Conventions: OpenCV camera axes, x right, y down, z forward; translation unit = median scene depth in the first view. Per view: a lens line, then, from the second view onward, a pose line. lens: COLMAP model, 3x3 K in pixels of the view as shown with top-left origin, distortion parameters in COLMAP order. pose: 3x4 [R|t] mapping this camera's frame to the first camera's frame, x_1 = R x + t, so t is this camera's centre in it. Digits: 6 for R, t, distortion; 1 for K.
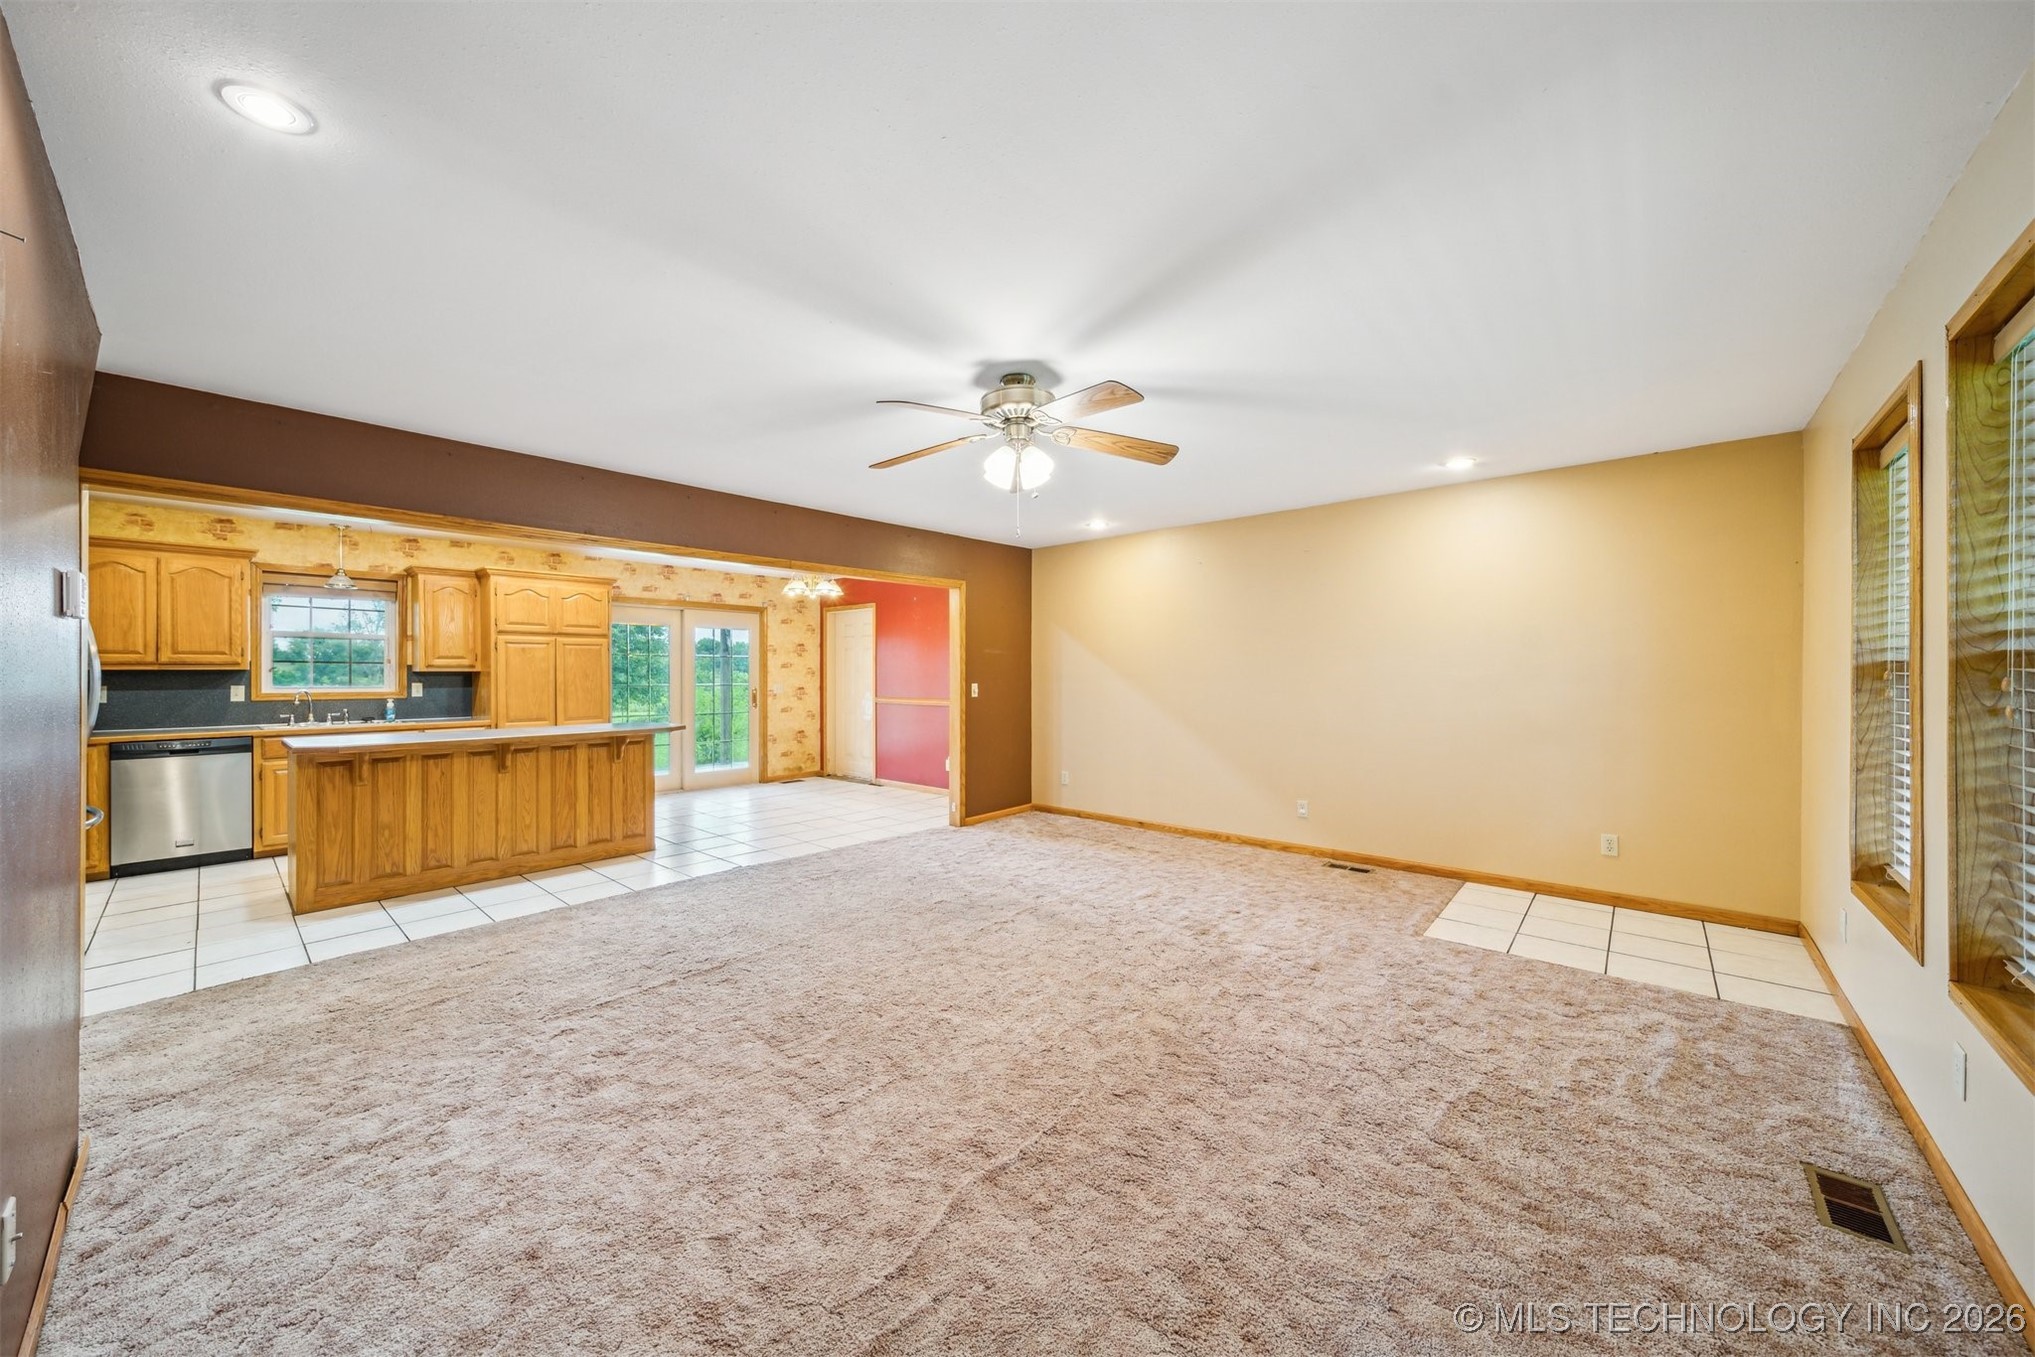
lens RADIAL K [[718.9, 0, 1007.0], [0, 718.9, 676.6], [0, 0, 1]] dist [0.006255, -0.001201]
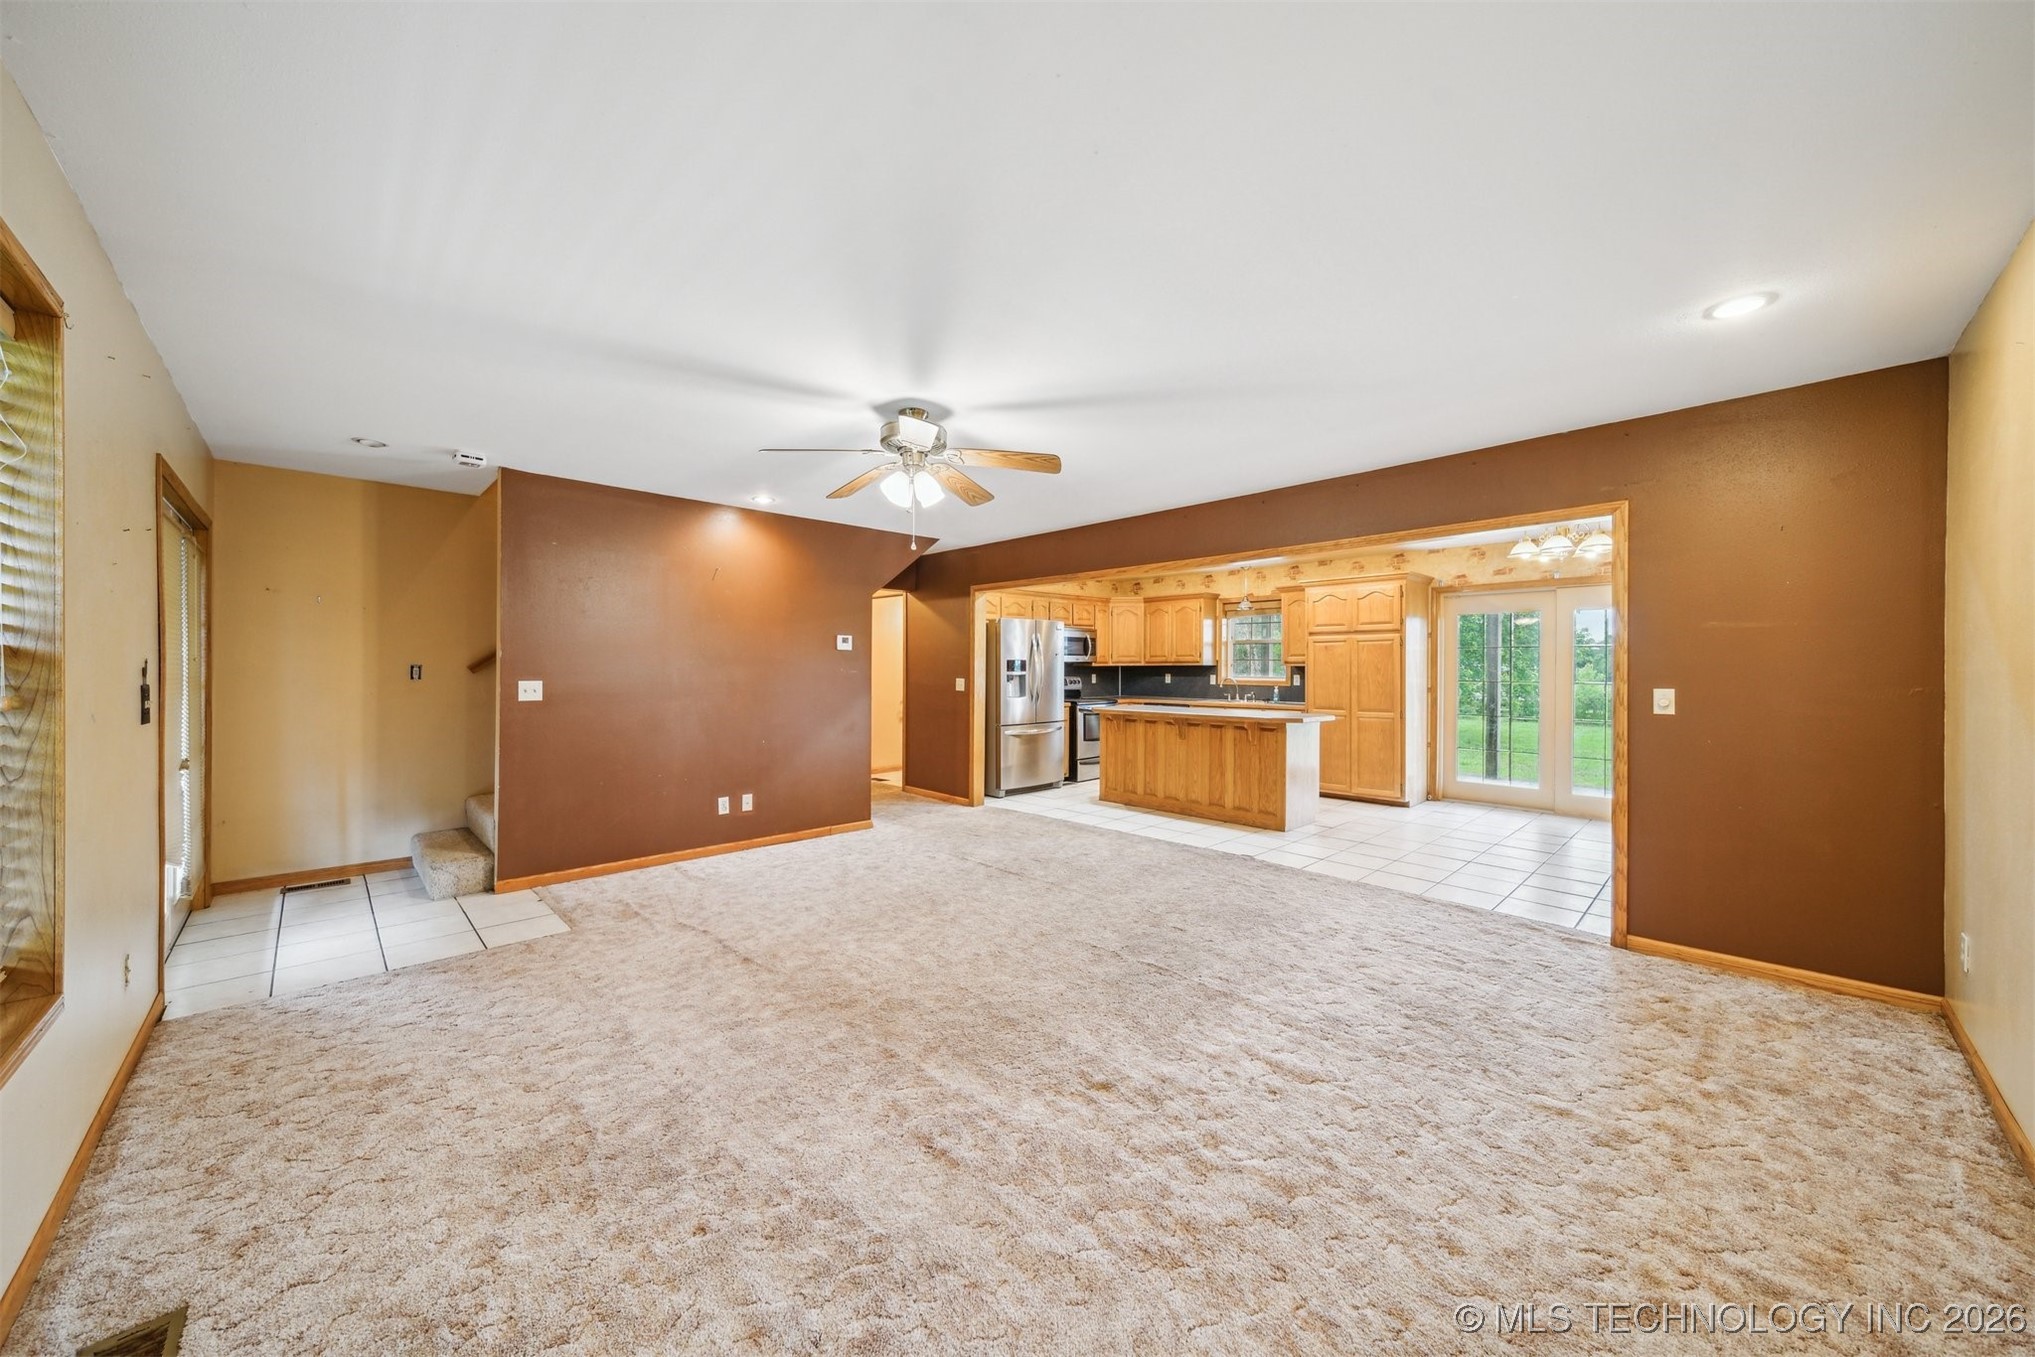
lens RADIAL K [[718.9, 0, 997.5], [0, 718.9, 669.0], [0, 0, 1]] dist [0.006255, -0.001201]
pose [[-0.087580, 0.001774, -0.996156, 0.642959], [-0.006798, 0.999974, 0.002379, -0.002084], [0.996134, 0.006980, -0.087565, 0.691674]]
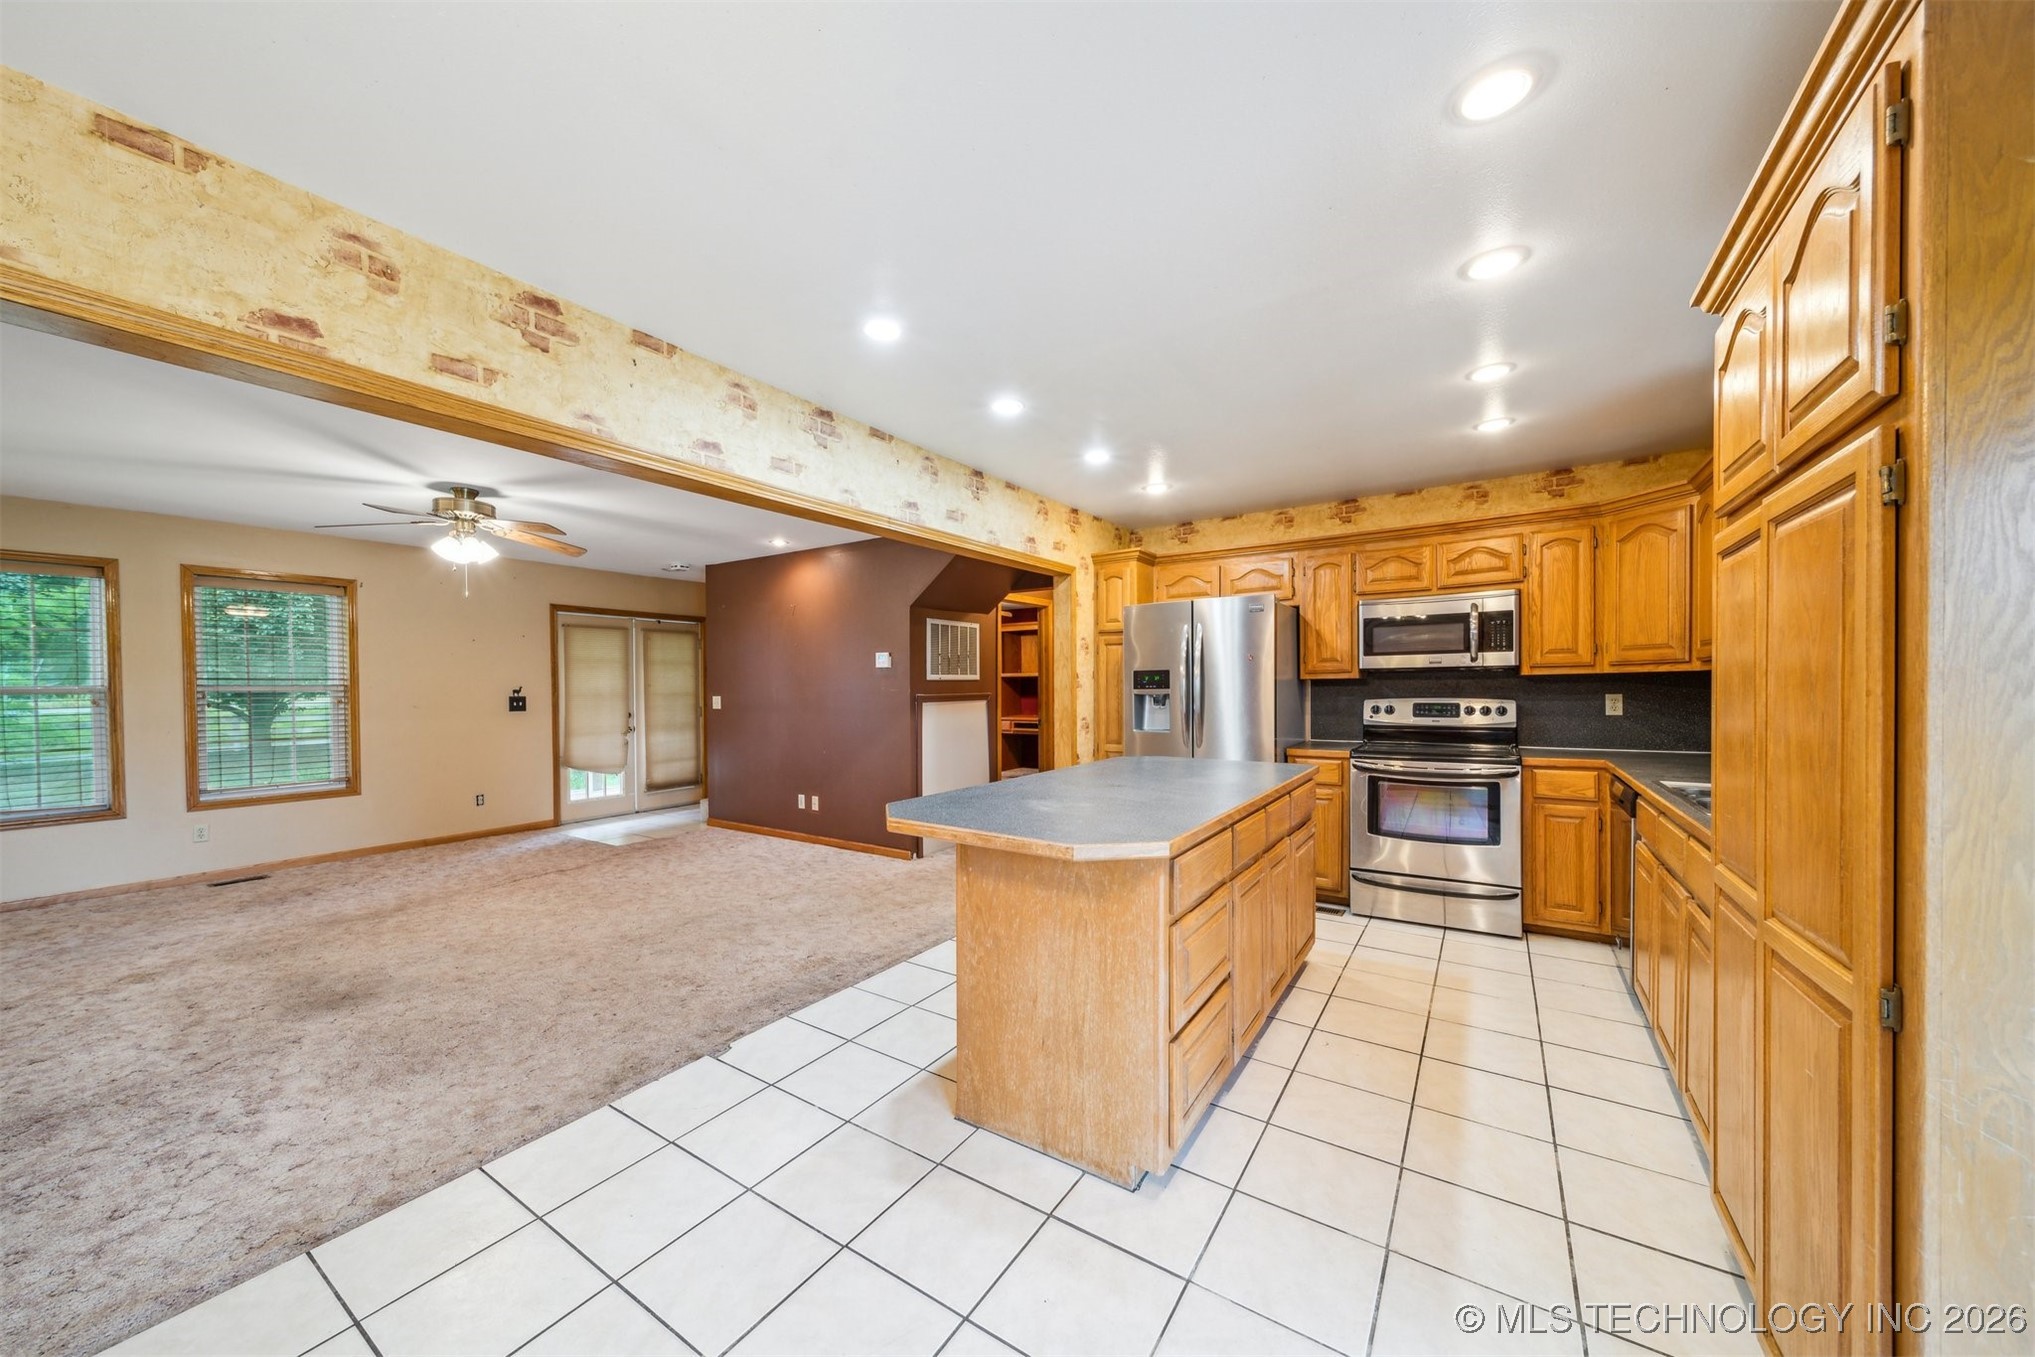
lens RADIAL K [[718.9, 0, 997.9], [0, 718.9, 698.5], [0, 0, 1]] dist [0.006255, -0.001201]
pose [[-0.991270, 0.011026, -0.131383, -0.476849], [0.008192, 0.999722, 0.022092, -0.003332], [0.131590, 0.020823, -0.991086, 1.455030]]
